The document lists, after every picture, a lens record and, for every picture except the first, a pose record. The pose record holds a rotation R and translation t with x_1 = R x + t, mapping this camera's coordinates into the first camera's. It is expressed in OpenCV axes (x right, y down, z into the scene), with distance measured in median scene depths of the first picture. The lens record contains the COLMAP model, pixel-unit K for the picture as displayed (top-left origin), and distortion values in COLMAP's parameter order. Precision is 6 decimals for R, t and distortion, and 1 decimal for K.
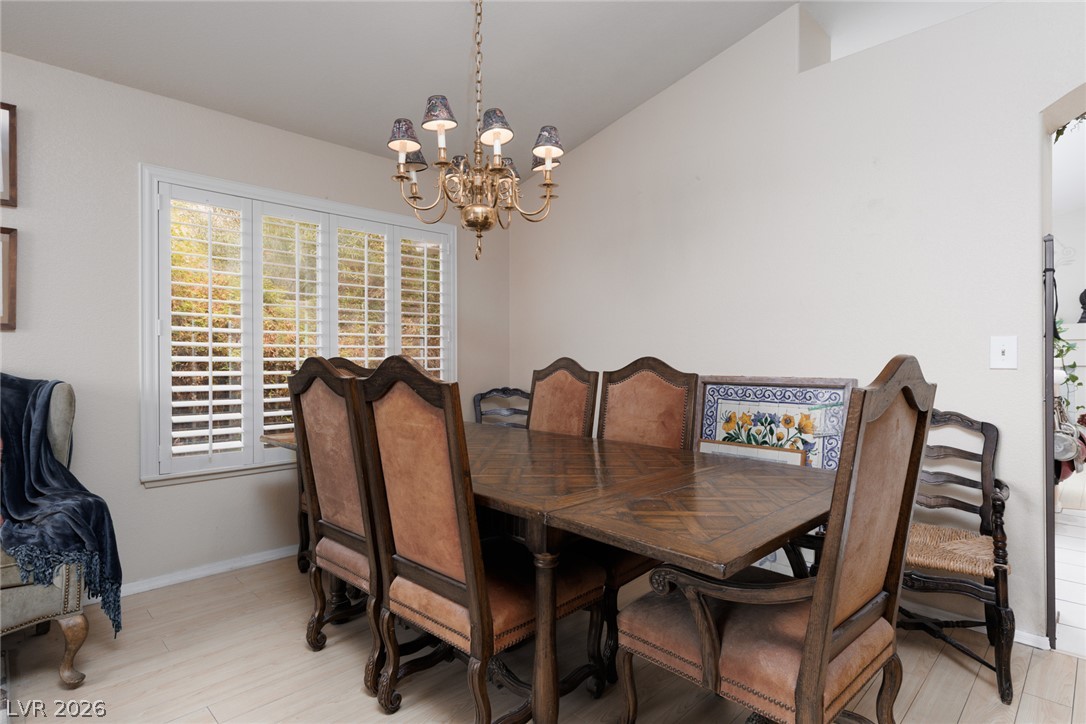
lens RADIAL K [[567.7, 0, 547.9], [0, 567.7, 357.4], [0, 0, 1]] dist [-0.016380, 0.001143]
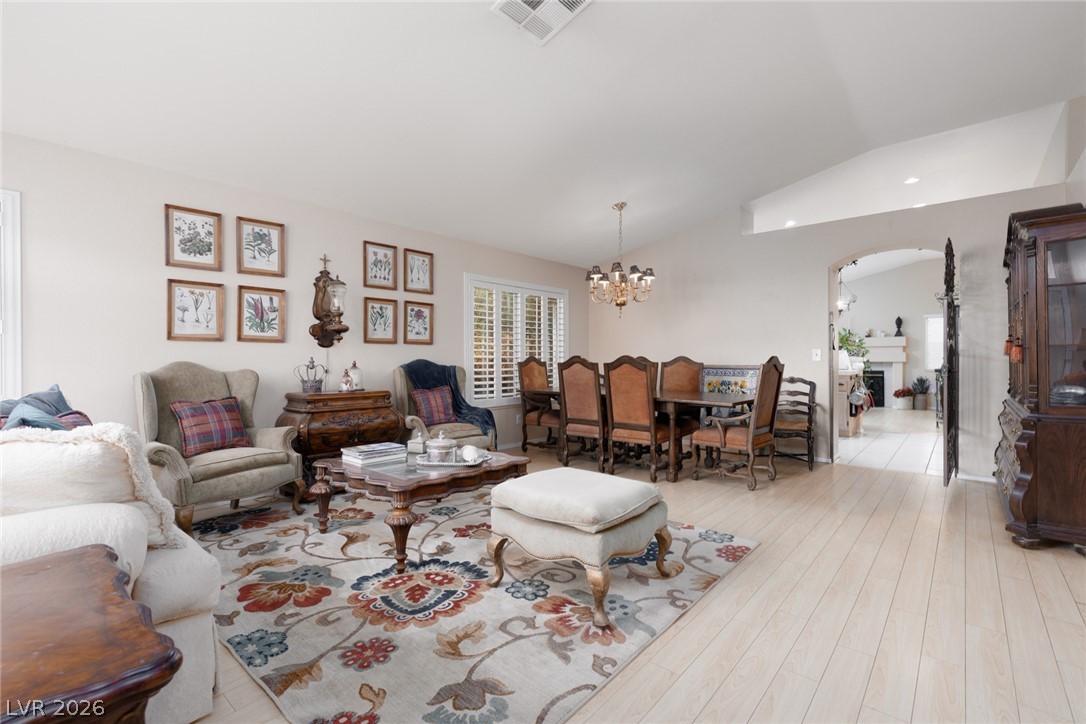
lens RADIAL K [[487.0, 0, 543.0], [0, 487.0, 362.0], [0, 0, 1]] dist [-0.000192, -0.000066]
pose [[0.997979, 0.001365, 0.063528, -0.606378], [-0.001936, 0.999958, 0.008928, 0.006159], [-0.063513, -0.009033, 0.997940, -1.166007]]
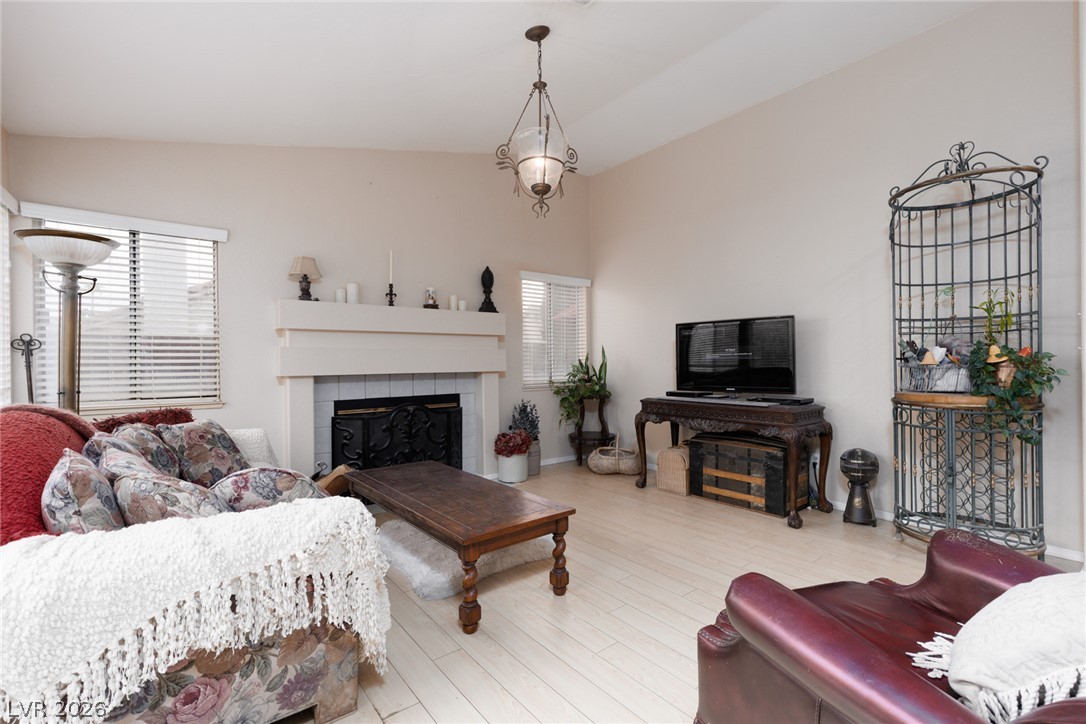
lens RADIAL K [[484.3, 0, 549.4], [0, 484.3, 359.9], [0, 0, 1]] dist [0.004692, 0.000084]
pose [[0.107808, 0.001676, 0.994170, 0.891335], [0.007232, 0.999971, -0.002470, 0.001060], [-0.994145, 0.007456, 0.107792, 2.283211]]
